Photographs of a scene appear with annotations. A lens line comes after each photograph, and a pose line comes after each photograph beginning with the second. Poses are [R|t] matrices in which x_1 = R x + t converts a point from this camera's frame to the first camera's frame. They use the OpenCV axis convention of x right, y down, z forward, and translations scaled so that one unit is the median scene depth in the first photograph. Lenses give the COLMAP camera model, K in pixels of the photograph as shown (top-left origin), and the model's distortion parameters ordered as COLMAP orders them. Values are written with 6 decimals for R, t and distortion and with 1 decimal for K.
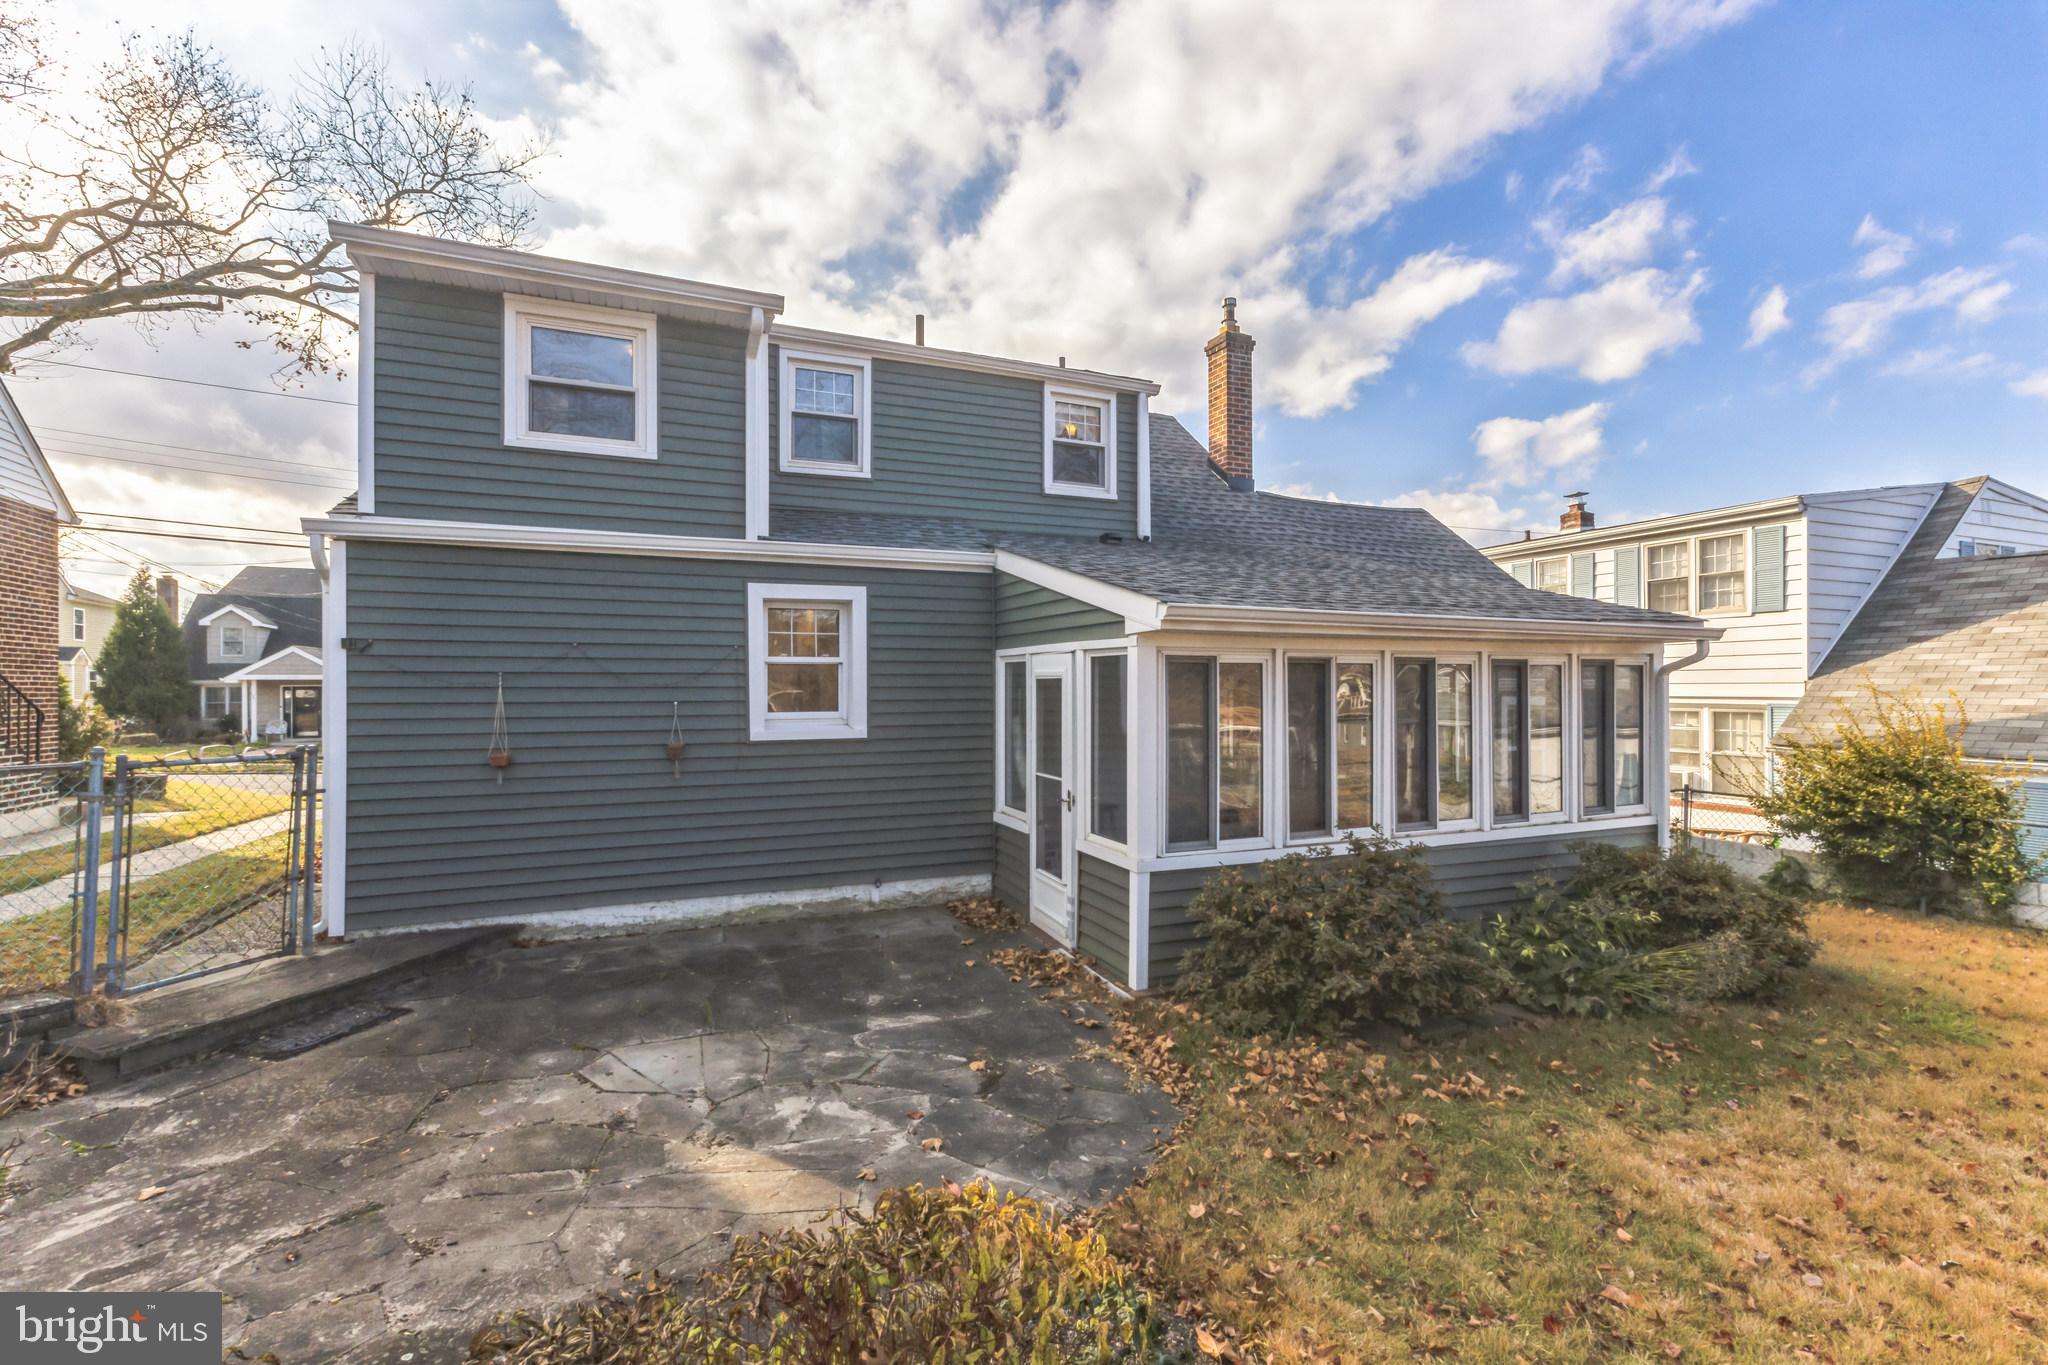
lens RADIAL K [[932.0, 0, 1023.0], [0, 932.0, 684.8], [0, 0, 1]] dist [0.003841, 0.000100]
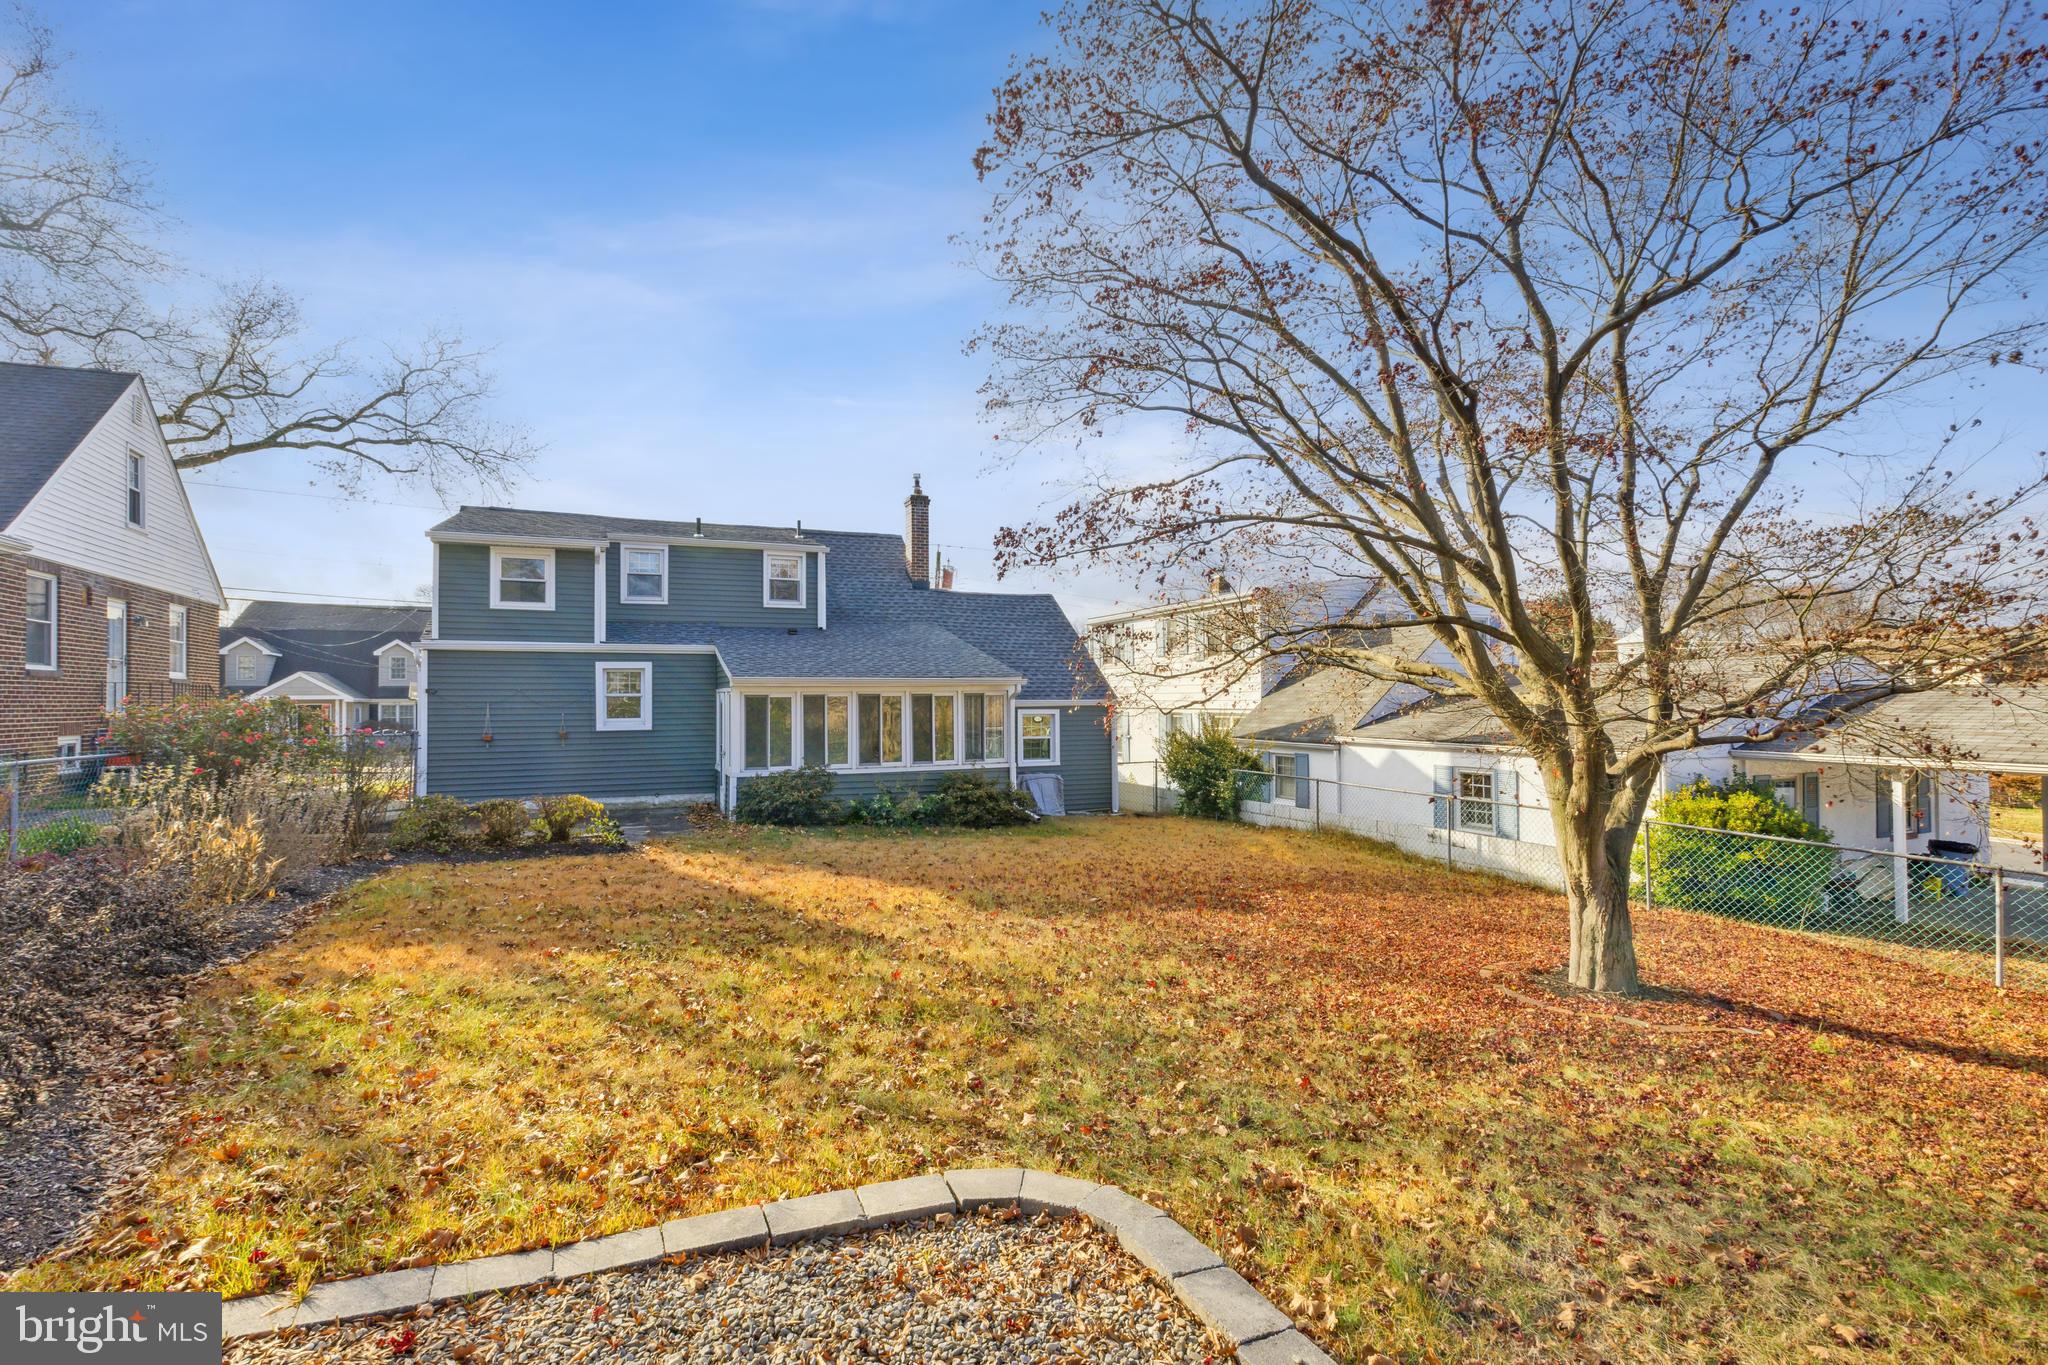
lens RADIAL K [[991.3, 0, 1028.0], [0, 991.3, 684.0], [0, 0, 1]] dist [-0.001959, -0.000023]
pose [[0.999951, -0.004941, 0.008589, 0.695548], [0.005071, 0.999871, -0.015243, -0.011535], [-0.008512, 0.015286, 0.999847, -1.345304]]
